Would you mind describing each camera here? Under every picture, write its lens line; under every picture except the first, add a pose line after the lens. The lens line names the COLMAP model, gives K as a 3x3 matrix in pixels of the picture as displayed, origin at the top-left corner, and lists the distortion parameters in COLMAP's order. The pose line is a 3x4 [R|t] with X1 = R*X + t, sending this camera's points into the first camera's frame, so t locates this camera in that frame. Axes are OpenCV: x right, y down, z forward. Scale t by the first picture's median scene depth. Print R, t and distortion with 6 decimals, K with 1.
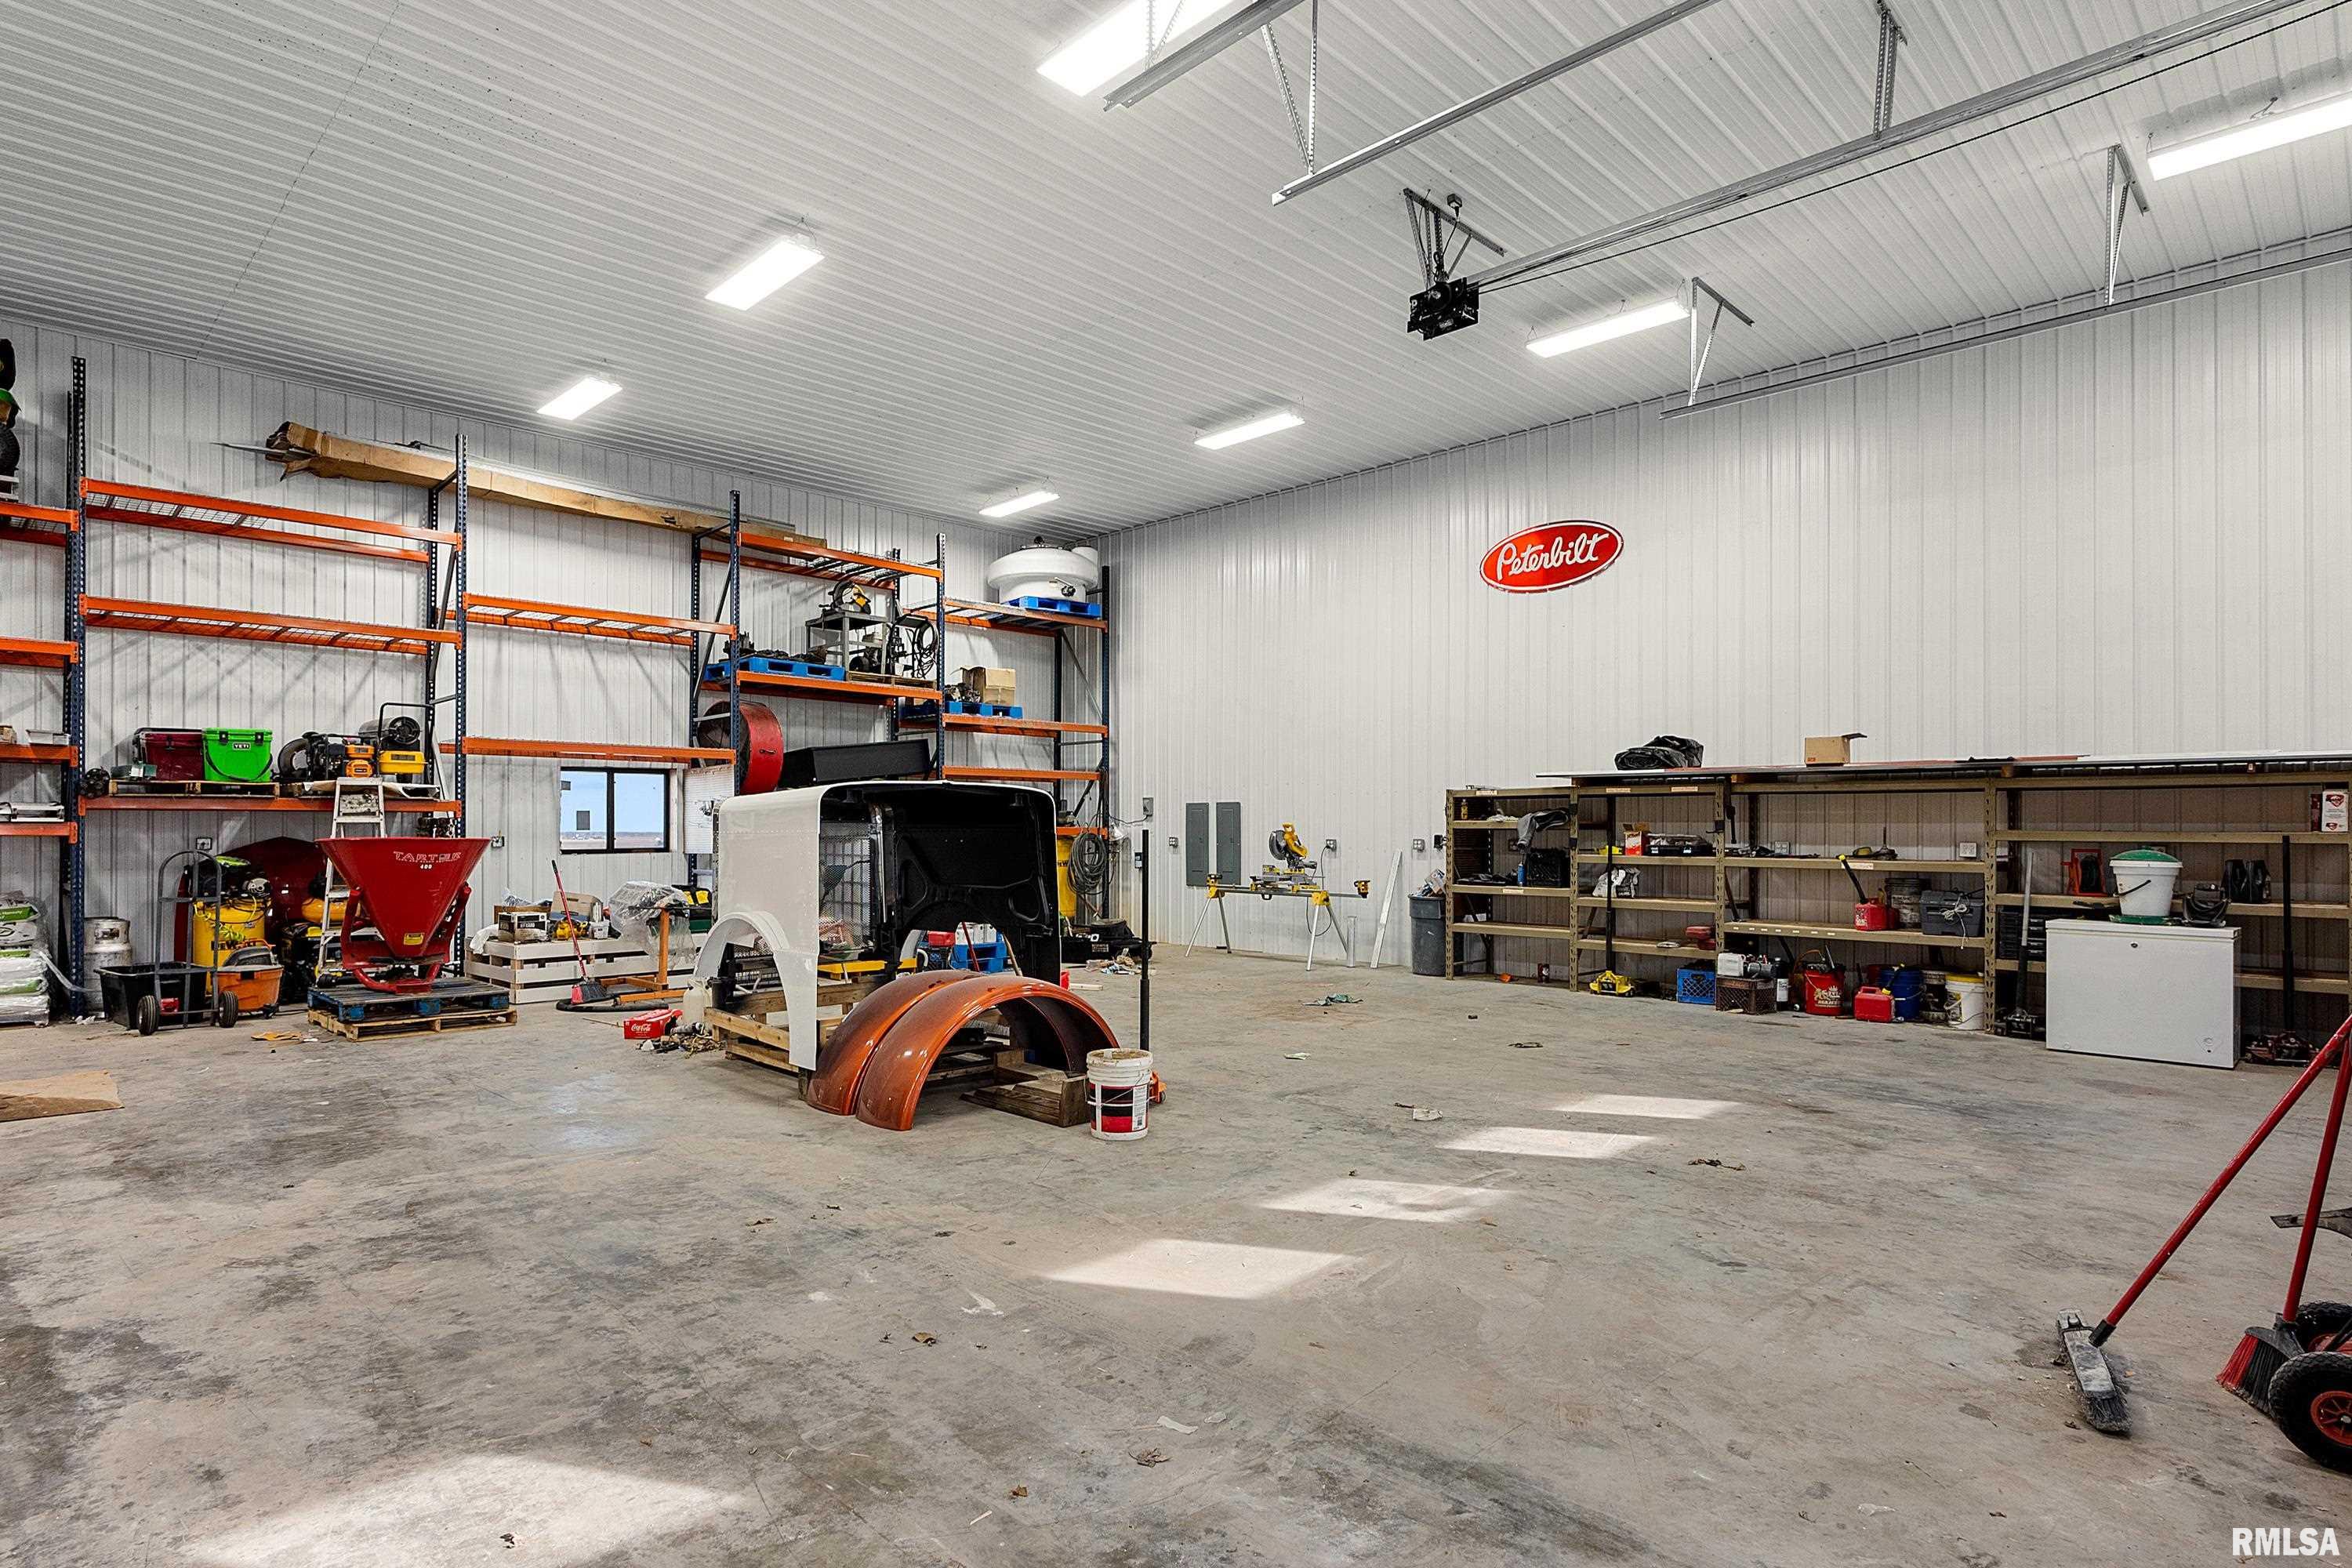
lens RADIAL K [[1239.0, 0, 1180.1], [0, 1239.0, 813.5], [0, 0, 1]] dist [-0.004062, 0.001147]
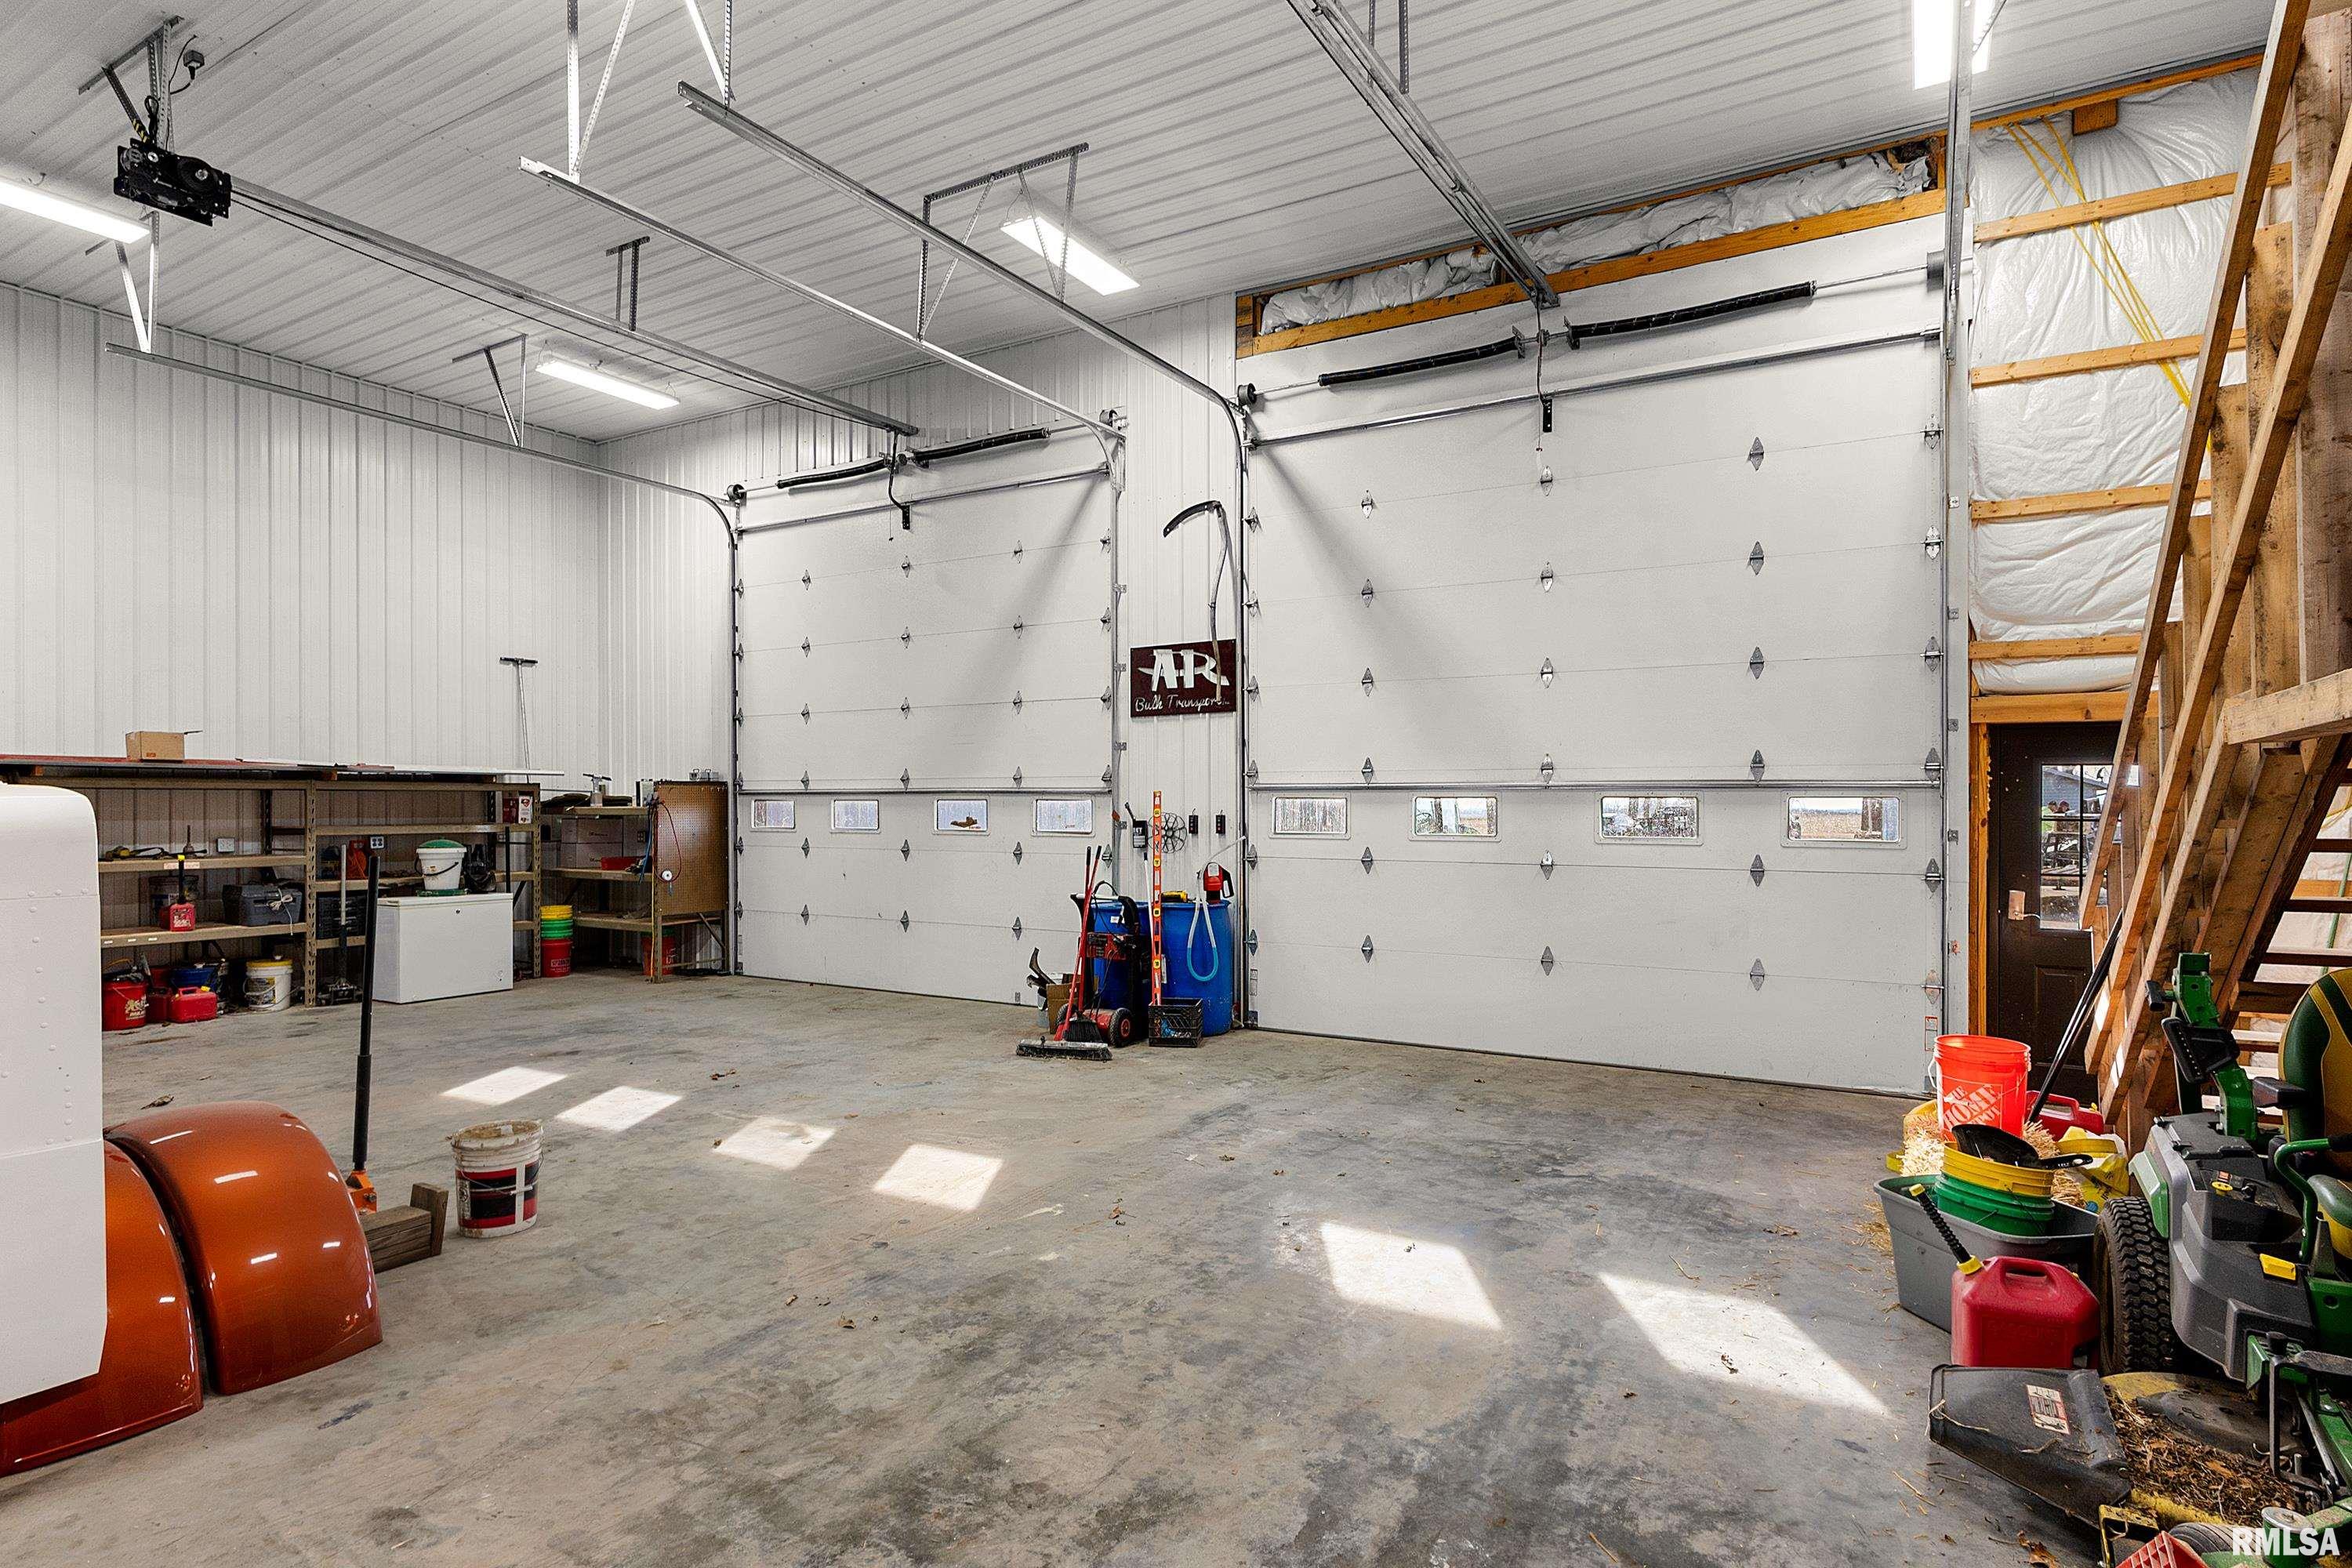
lens RADIAL K [[1239.0, 0, 1180.1], [0, 1239.0, 813.5], [0, 0, 1]] dist [-0.004062, 0.001147]
pose [[-0.239556, -0.012640, 0.970800, -1.247950], [-0.013527, 0.999862, 0.009681, -0.039919], [-0.970788, -0.010813, -0.239694, 0.993405]]
